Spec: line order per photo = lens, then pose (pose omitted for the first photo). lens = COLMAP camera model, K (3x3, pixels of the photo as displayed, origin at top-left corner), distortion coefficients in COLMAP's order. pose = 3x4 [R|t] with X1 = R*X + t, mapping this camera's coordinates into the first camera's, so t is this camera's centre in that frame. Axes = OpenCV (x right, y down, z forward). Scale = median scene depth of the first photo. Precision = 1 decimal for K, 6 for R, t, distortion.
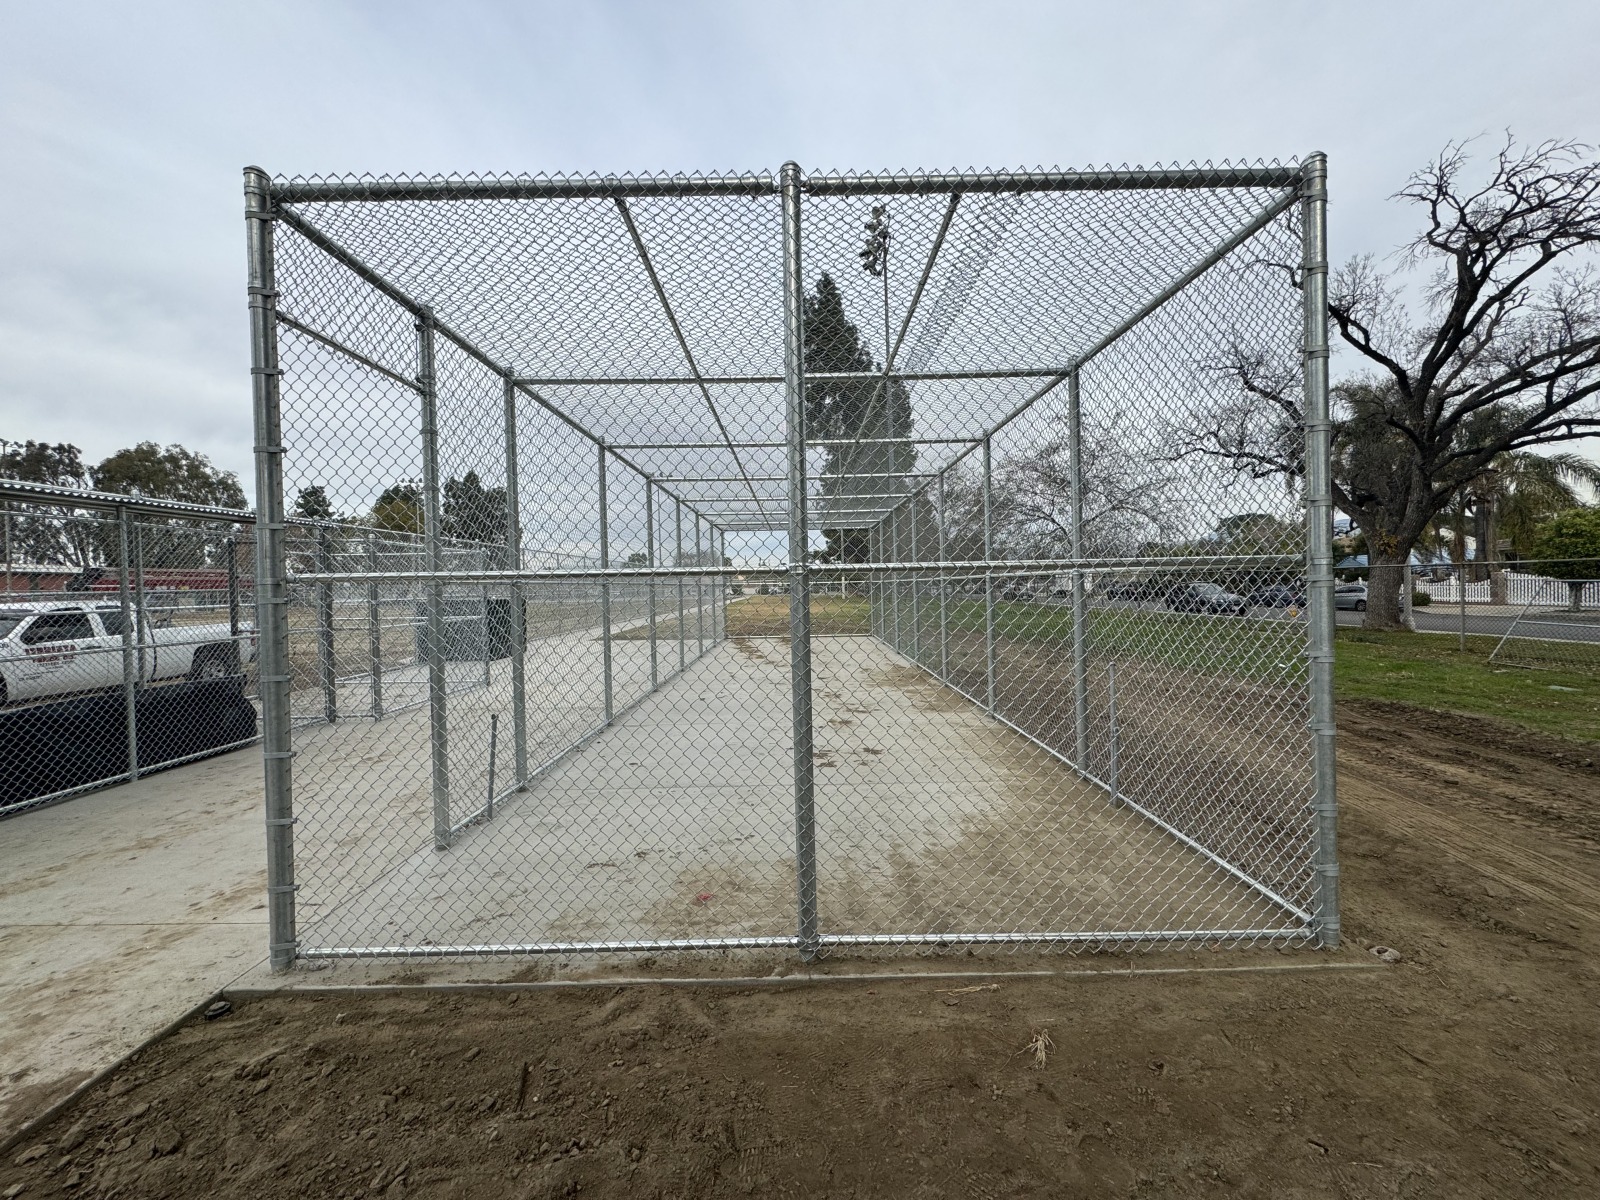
lens RADIAL K [[635.9, 0, 798.9], [0, 635.9, 598.4], [0, 0, 1]] dist [-0.000733, -0.000251]
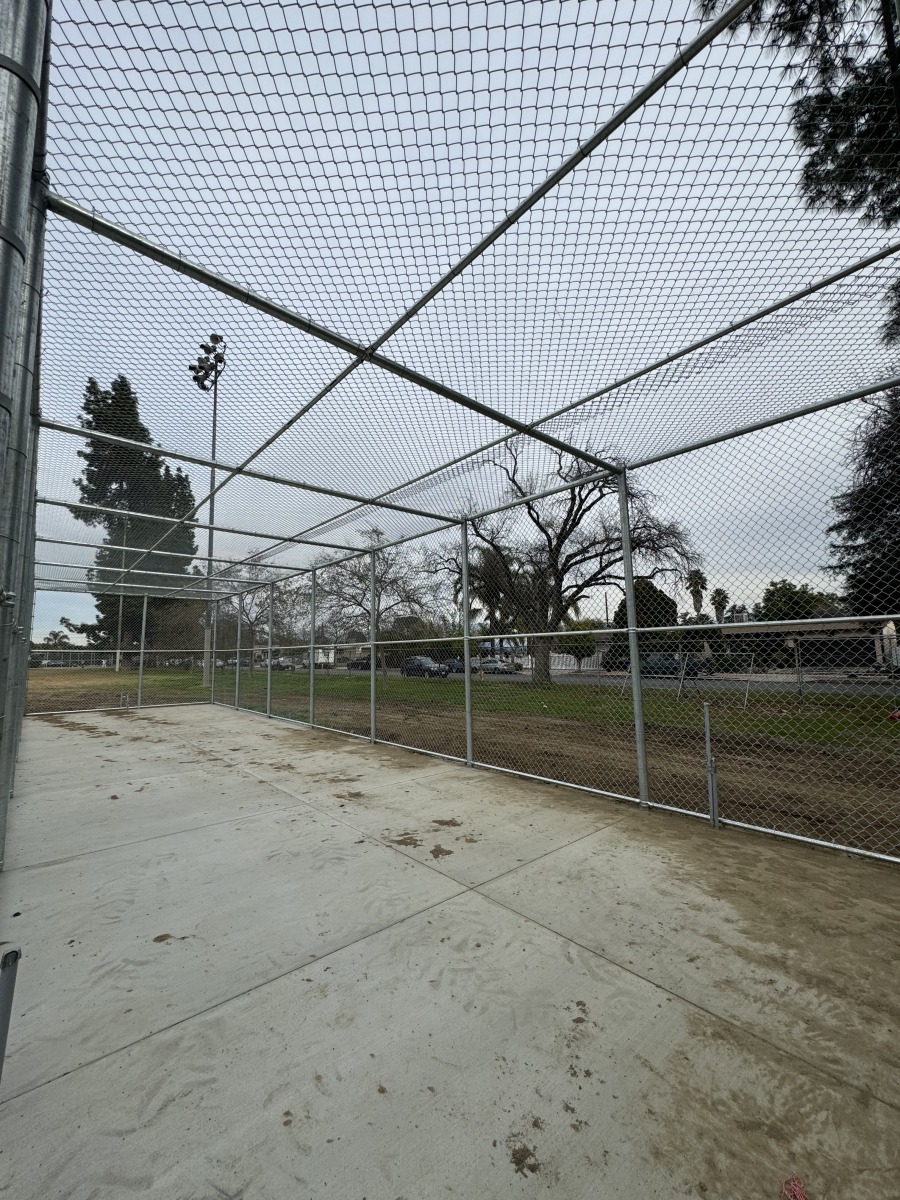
lens RADIAL K [[476.9, 0, 451.6], [0, 476.9, 599.2], [0, 0, 1]] dist [-0.000733, -0.000251]
pose [[0.753539, 0.086404, 0.651701, -0.089729], [0.010814, 0.989562, -0.143702, 0.005458], [-0.657315, 0.115333, 0.744739, 0.114662]]
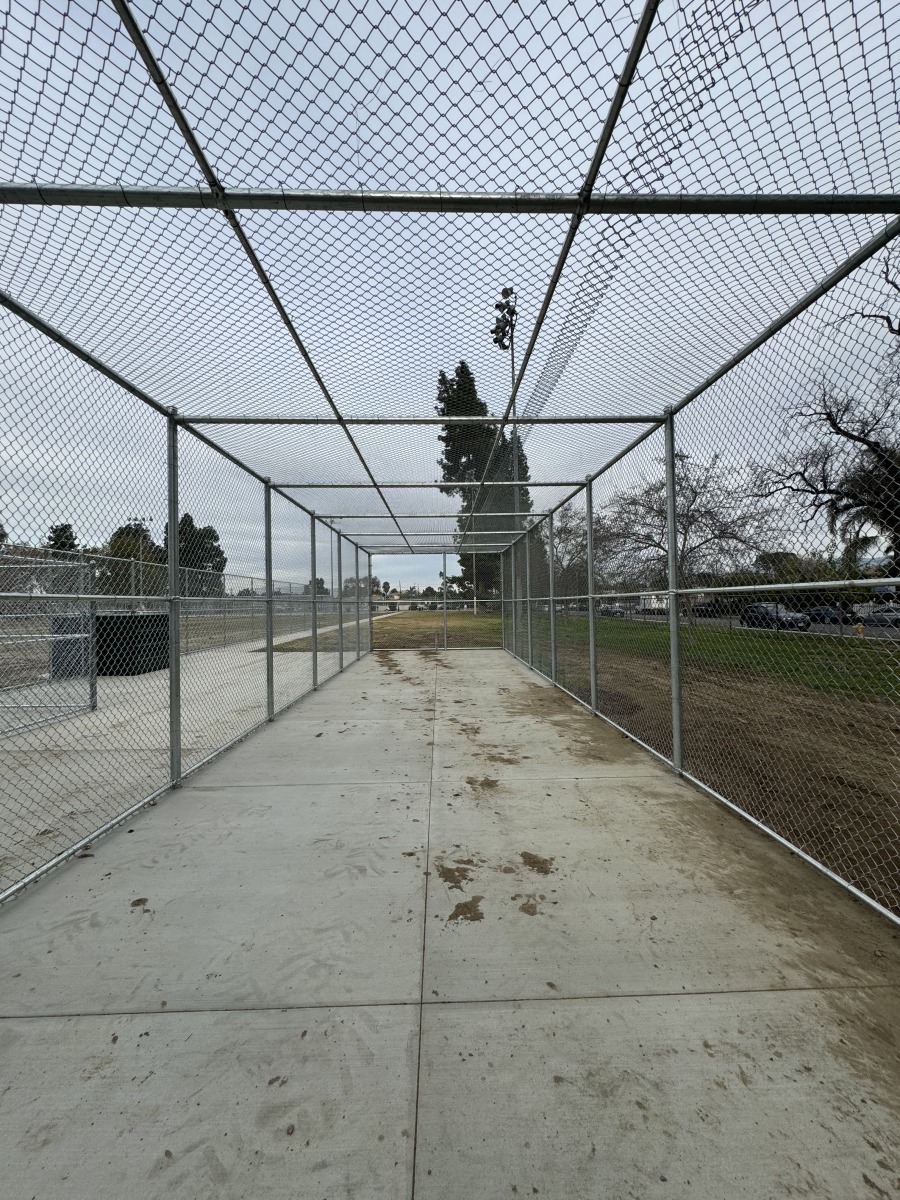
lens RADIAL K [[476.9, 0, 451.4], [0, 476.9, 599.1], [0, 0, 1]] dist [-0.000733, -0.000251]
pose [[0.999741, 0.006232, 0.021880, 0.004438], [-0.005576, 0.999538, -0.029891, -0.002633], [-0.022056, 0.029762, 0.999314, 0.130967]]
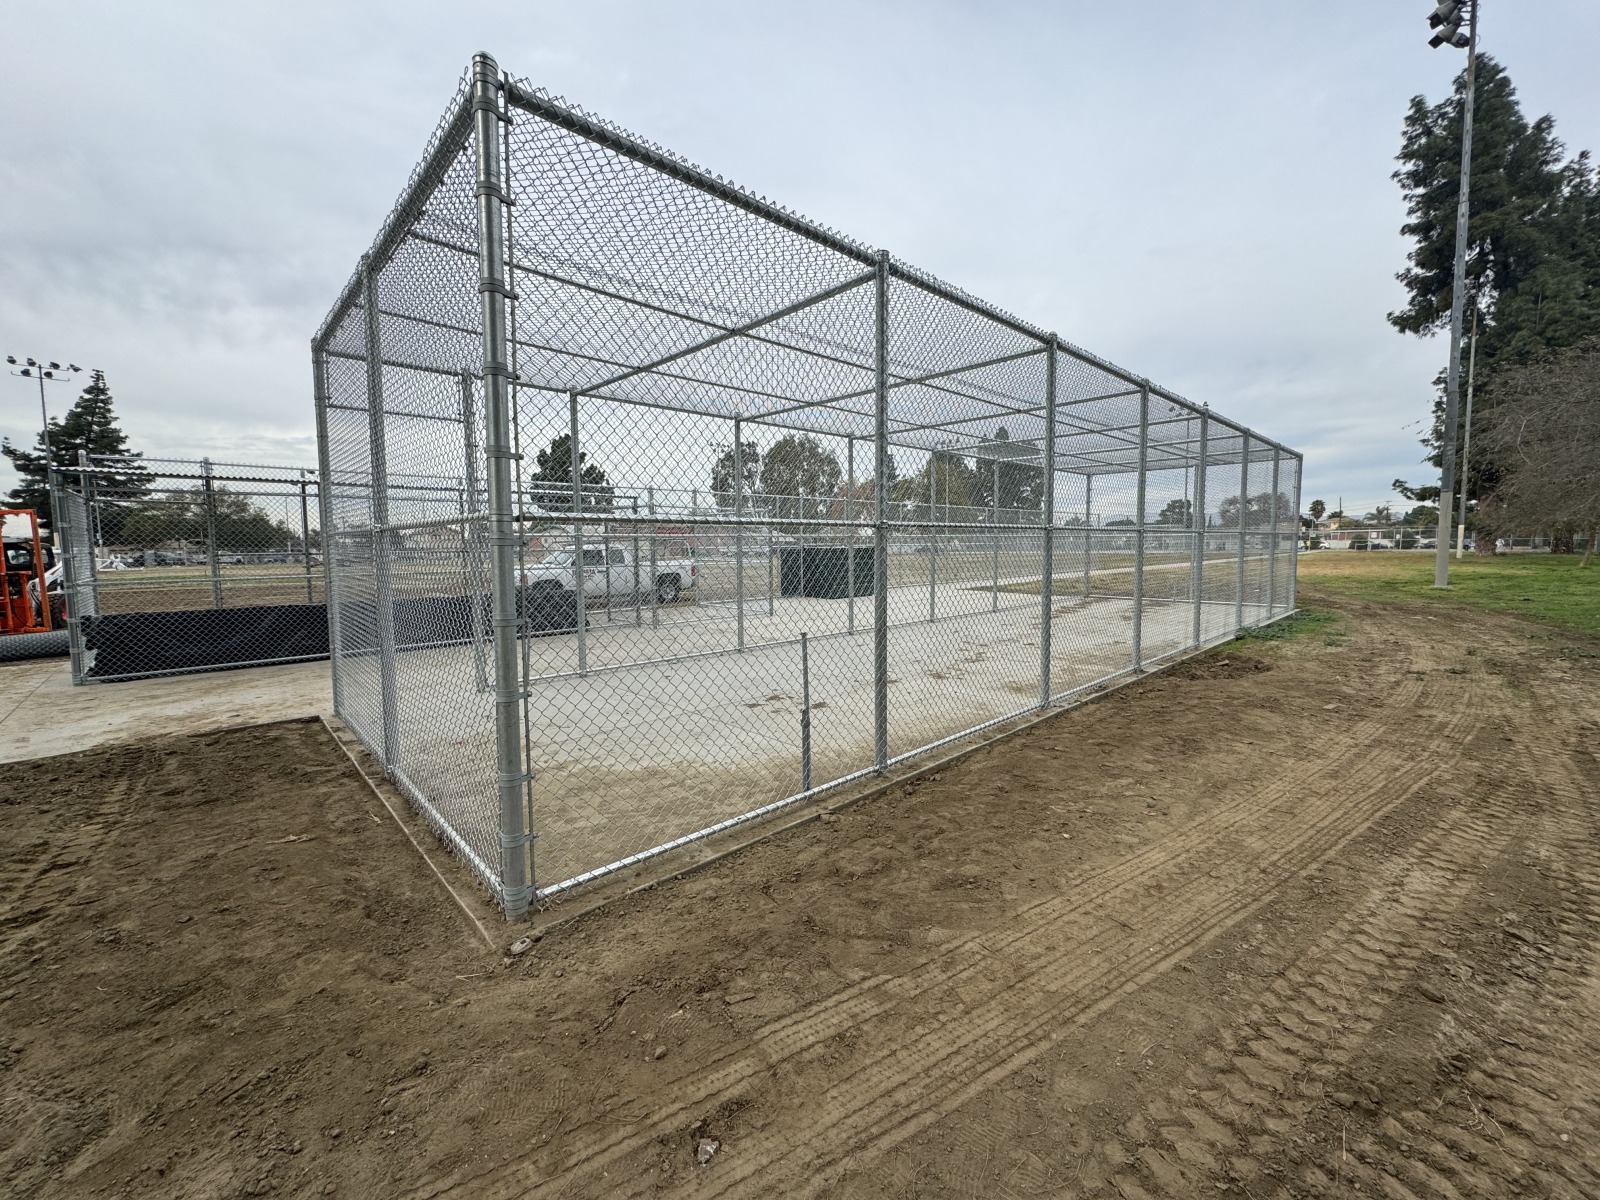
lens RADIAL K [[635.9, 0, 798.9], [0, 635.9, 597.9], [0, 0, 1]] dist [-0.000733, -0.000251]
pose [[0.685982, 0.074926, -0.723750, 0.204949], [-0.018705, 0.996171, 0.085400, -0.003321], [0.727378, -0.045045, 0.684757, 0.076429]]
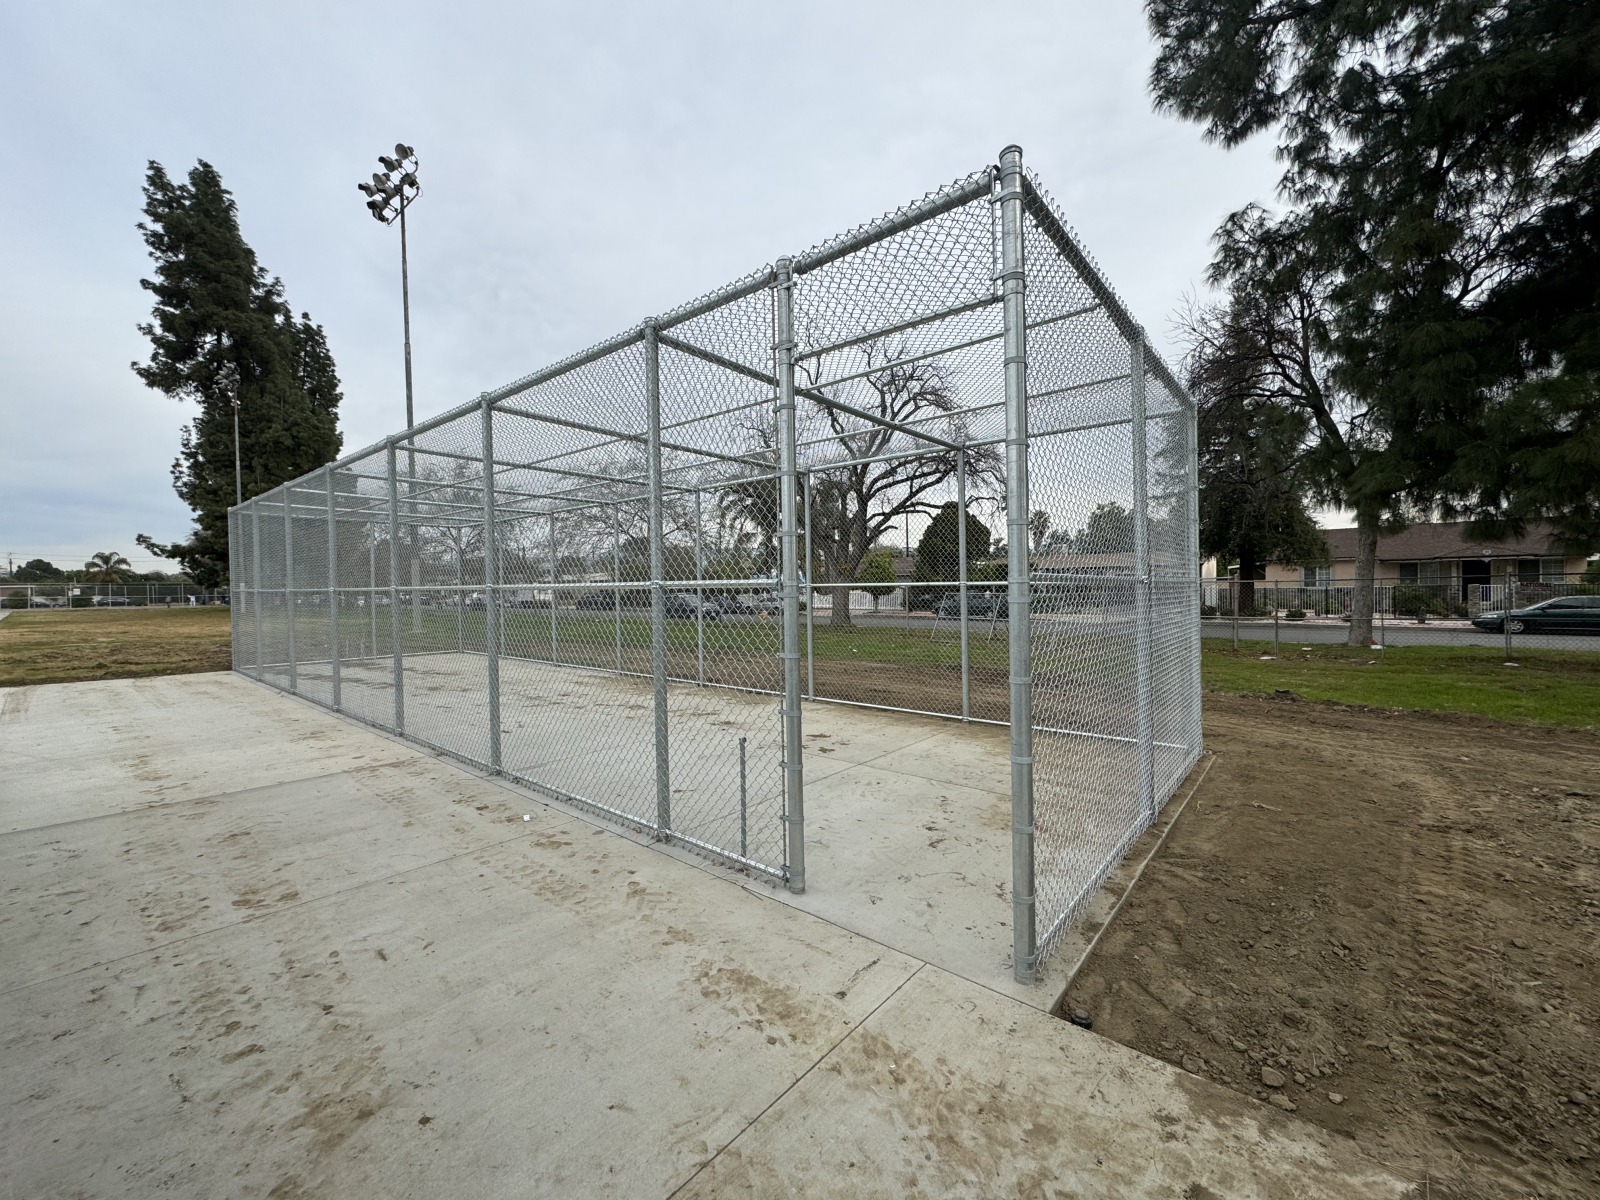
lens RADIAL K [[635.9, 0, 799.3], [0, 635.9, 598.5], [0, 0, 1]] dist [-0.000733, -0.000251]
pose [[0.643067, 0.001209, 0.765809, -0.201130], [0.011650, 0.999868, -0.011362, 0.000896], [-0.765721, 0.016229, 0.642968, 0.071681]]
